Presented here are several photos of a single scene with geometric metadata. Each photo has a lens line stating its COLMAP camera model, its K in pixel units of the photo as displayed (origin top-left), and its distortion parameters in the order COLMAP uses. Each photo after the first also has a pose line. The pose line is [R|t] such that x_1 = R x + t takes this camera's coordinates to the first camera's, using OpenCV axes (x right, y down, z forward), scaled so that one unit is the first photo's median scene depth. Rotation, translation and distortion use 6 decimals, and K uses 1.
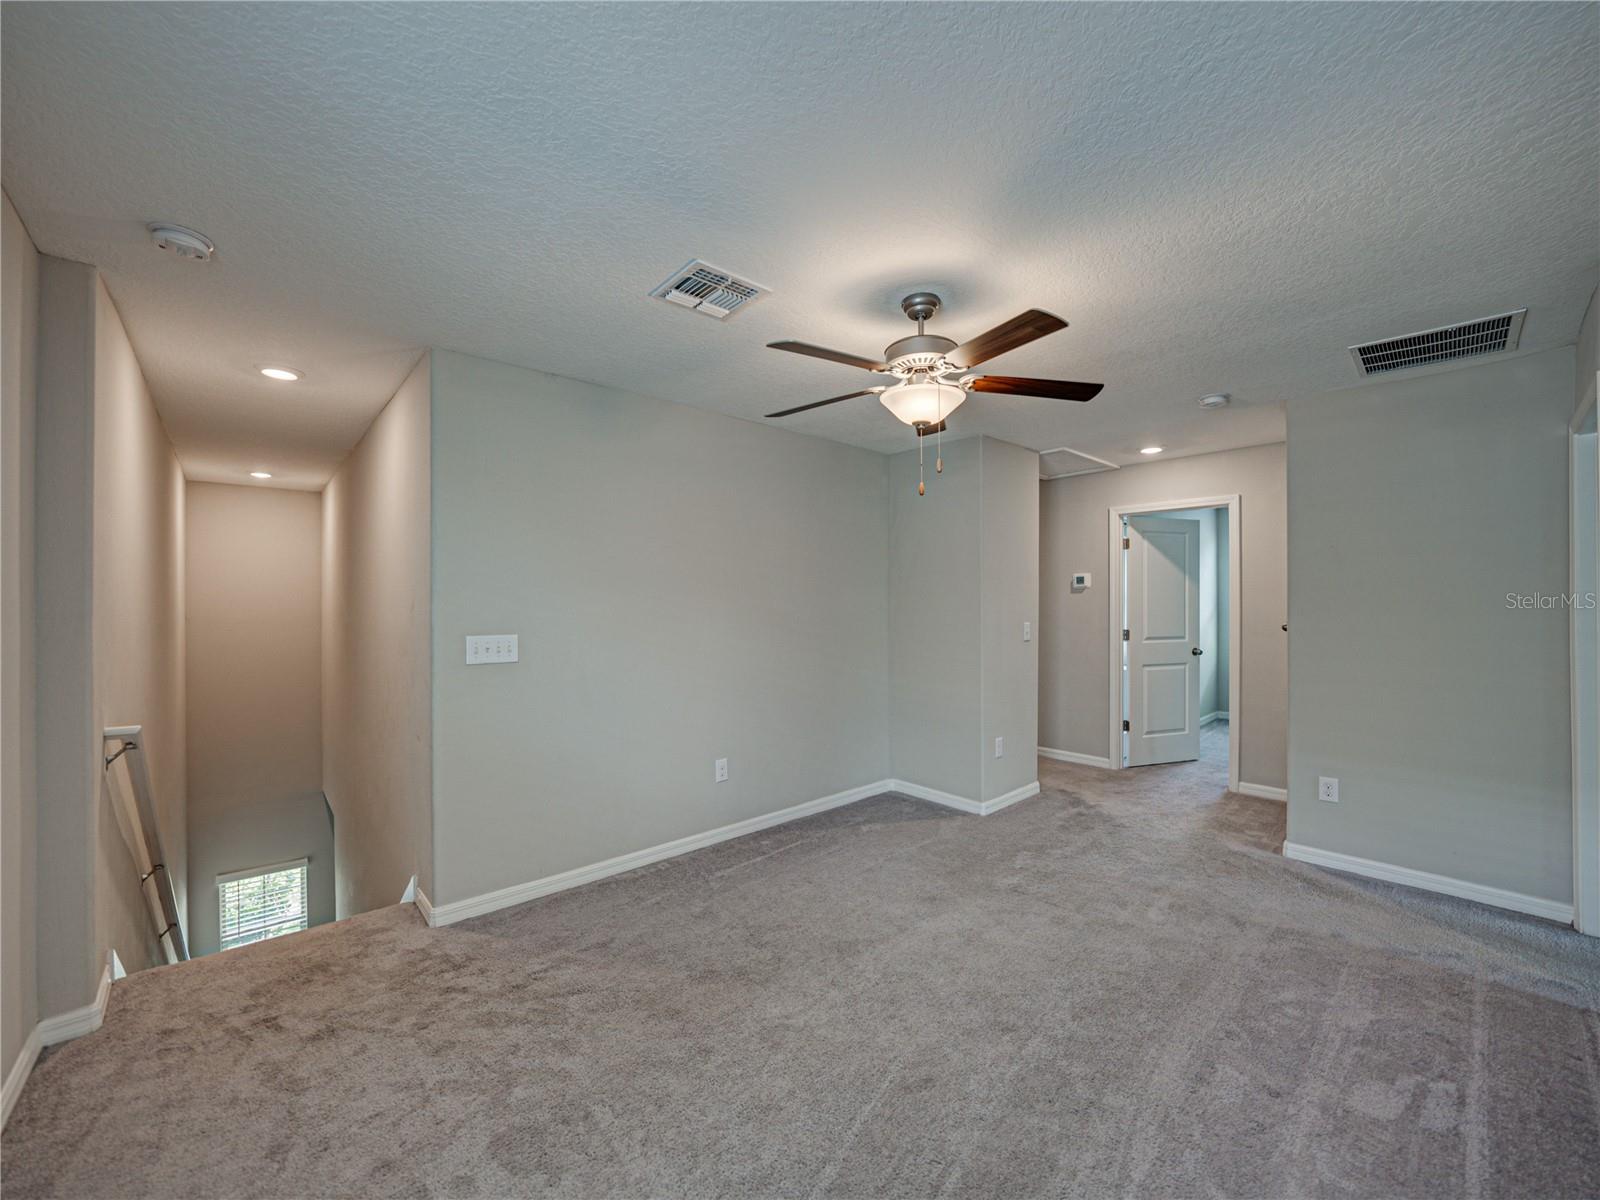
lens RADIAL K [[636.4, 0, 794.9], [0, 636.4, 600.7], [0, 0, 1]] dist [-0.024616, 0.004680]
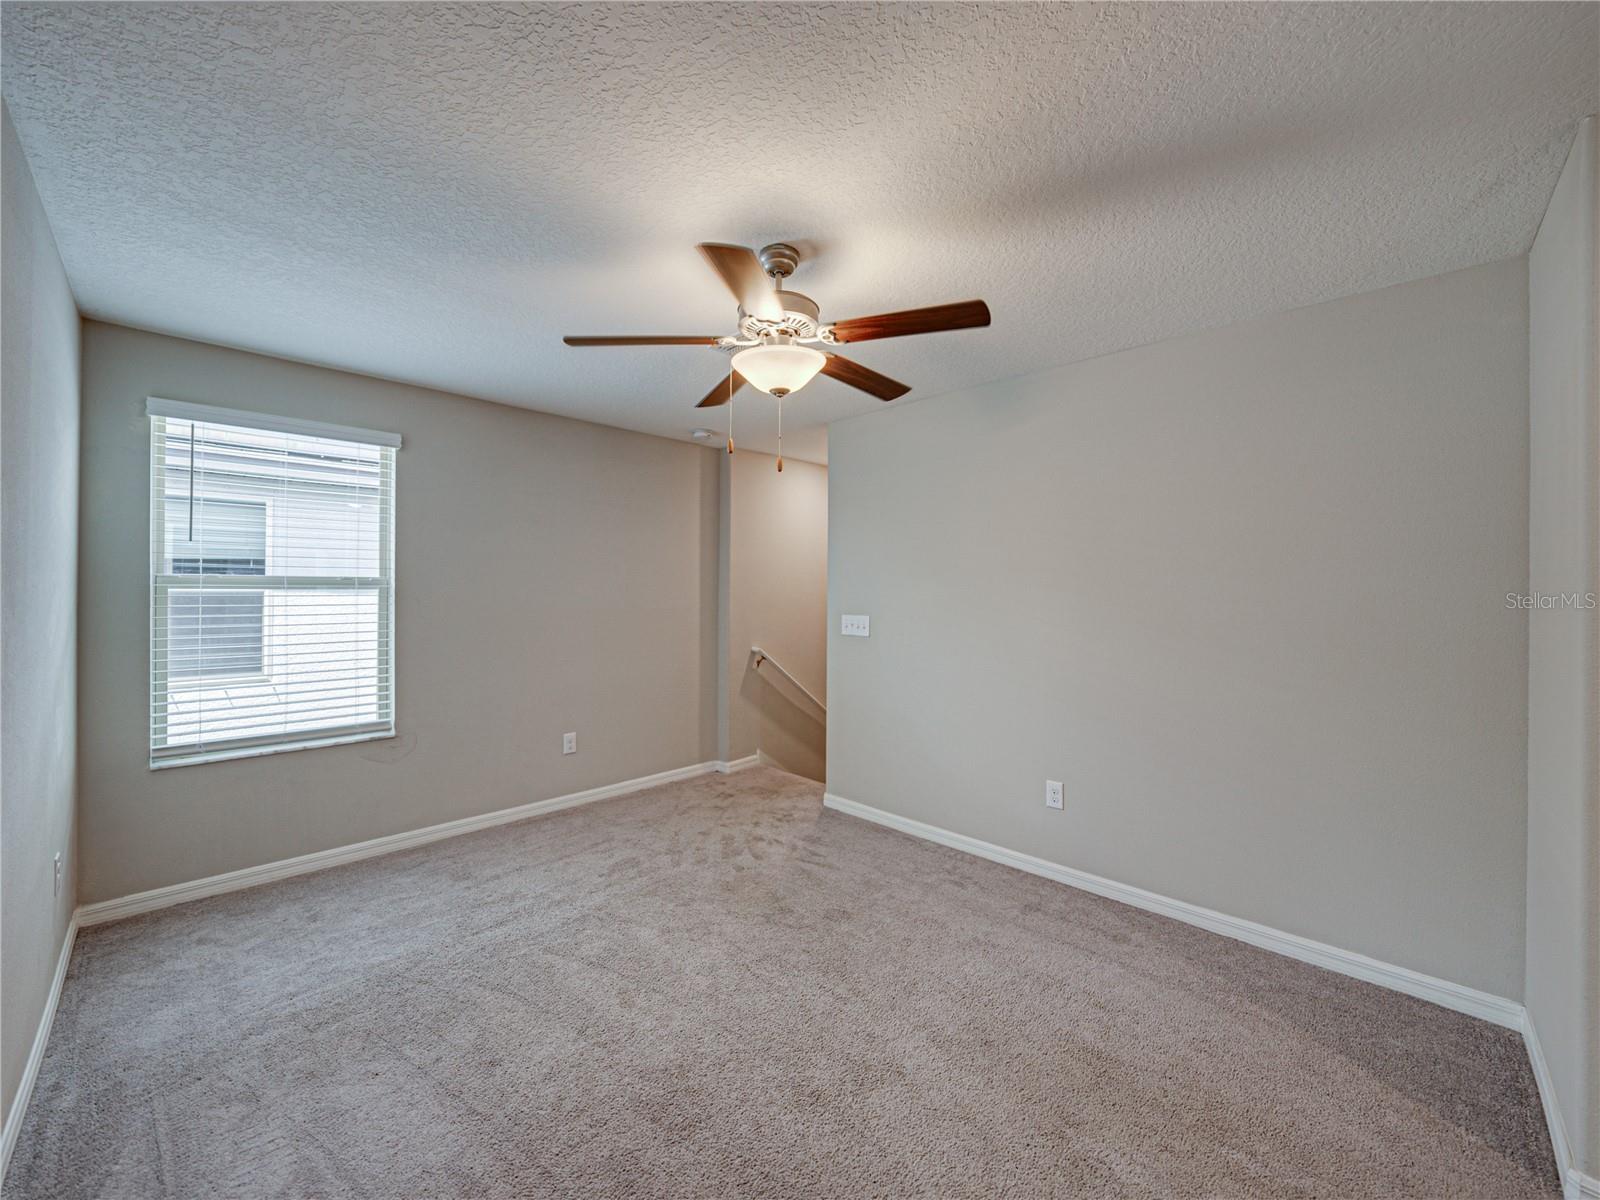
lens RADIAL K [[636.4, 0, 799.3], [0, 636.4, 587.1], [0, 0, 1]] dist [-0.024616, 0.004680]
pose [[0.051070, -0.001944, -0.998693, 1.077245], [0.001642, 0.999997, -0.001862, -0.006126], [0.998694, -0.001545, 0.051073, 0.966067]]
